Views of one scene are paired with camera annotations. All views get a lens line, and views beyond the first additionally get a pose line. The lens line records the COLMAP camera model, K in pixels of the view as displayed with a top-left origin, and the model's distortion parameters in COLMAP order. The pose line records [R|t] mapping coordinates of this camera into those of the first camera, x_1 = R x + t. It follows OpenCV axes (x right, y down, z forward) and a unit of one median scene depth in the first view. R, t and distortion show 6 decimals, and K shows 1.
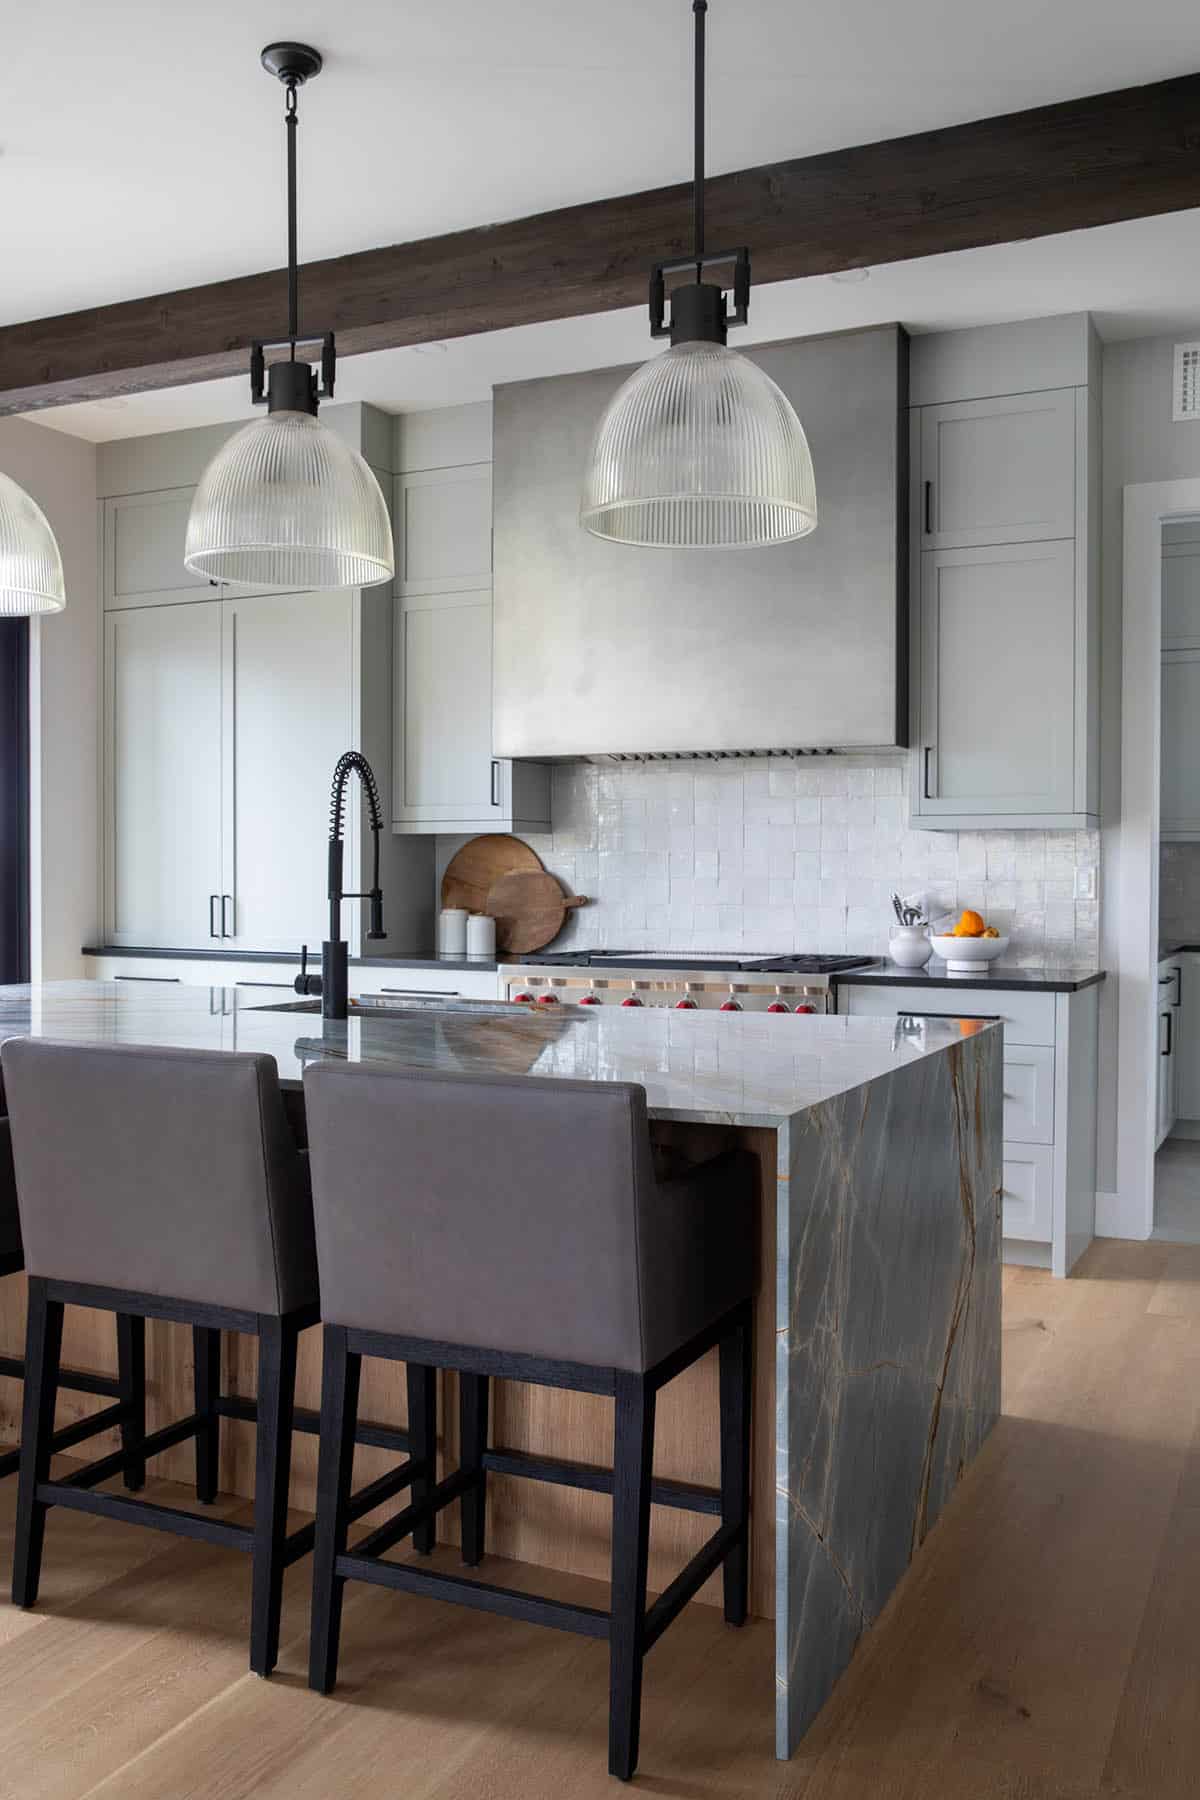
lens RADIAL K [[1555.1, 0, 600.0], [0, 1555.1, 900.0], [0, 0, 1]] dist [-0.052475, 0.113879]
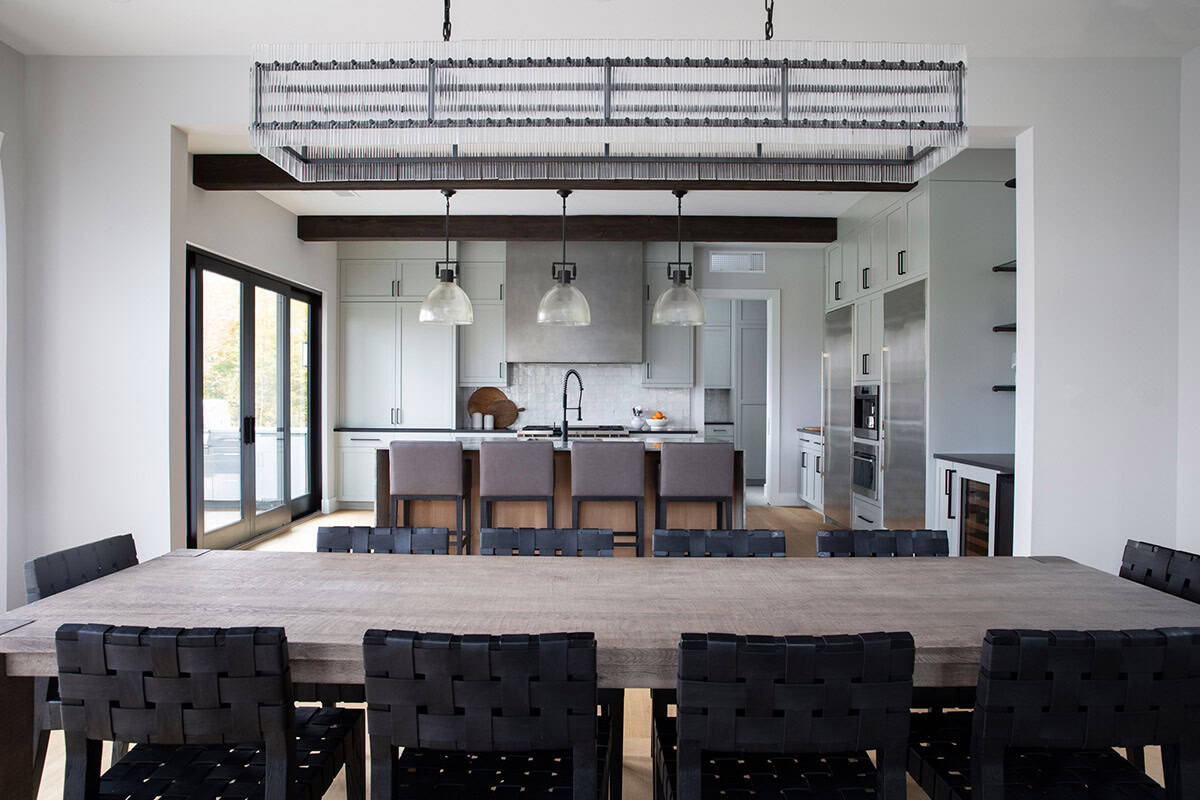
lens RADIAL K [[854.3, 0, 600.0], [0, 854.3, 400.0], [0, 0, 1]] dist [-0.006931, 0.000156]
pose [[0.901989, -0.002601, 0.431750, -0.690412], [0.006727, 0.999945, -0.008030, -0.004028], [-0.431706, 0.010147, 0.901957, -0.638835]]
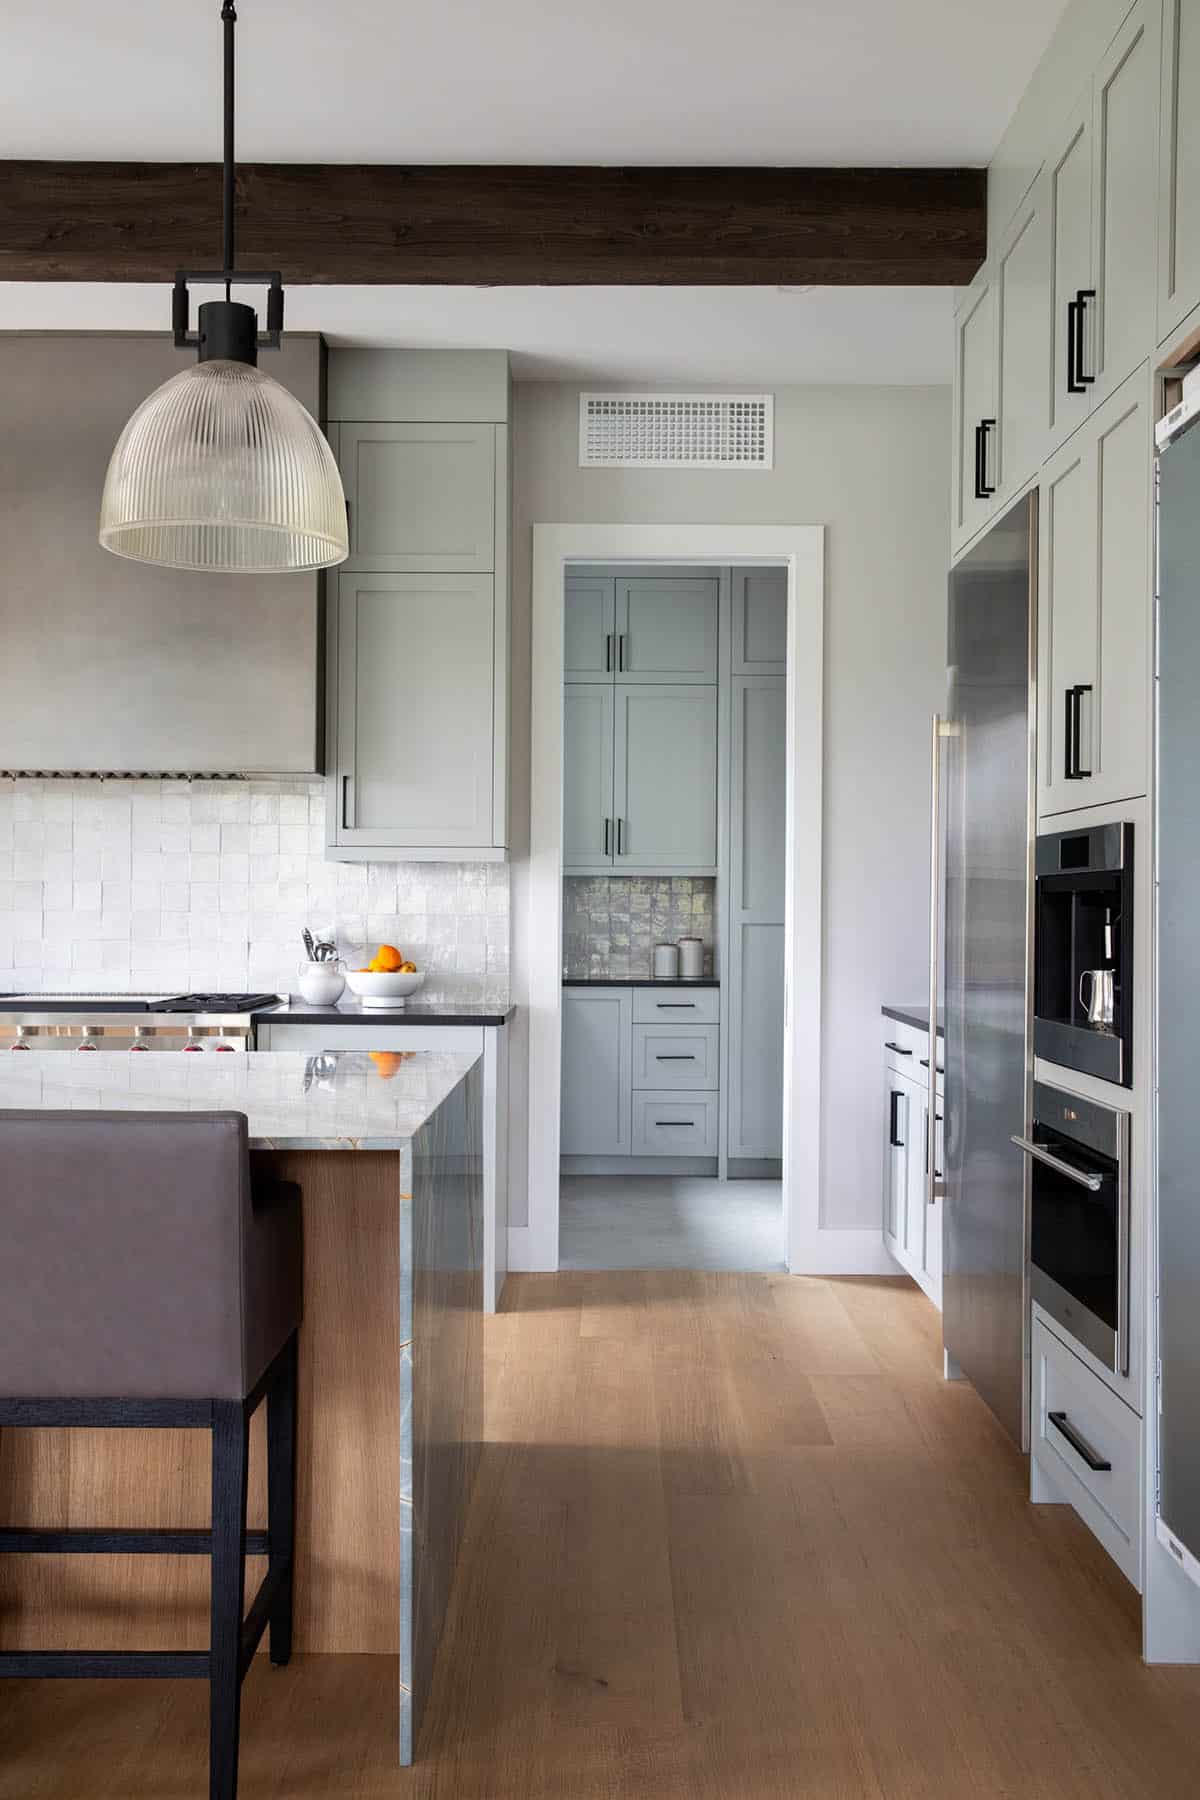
lens RADIAL K [[1748.2, 0, 600.0], [0, 1748.2, 900.0], [0, 0, 1]] dist [-0.020415, 0.131301]
pose [[0.906431, 0.005005, 0.422325, -0.103851], [0.004019, 0.999782, -0.020475, 0.001588], [-0.422336, 0.020256, 0.906213, -0.049596]]
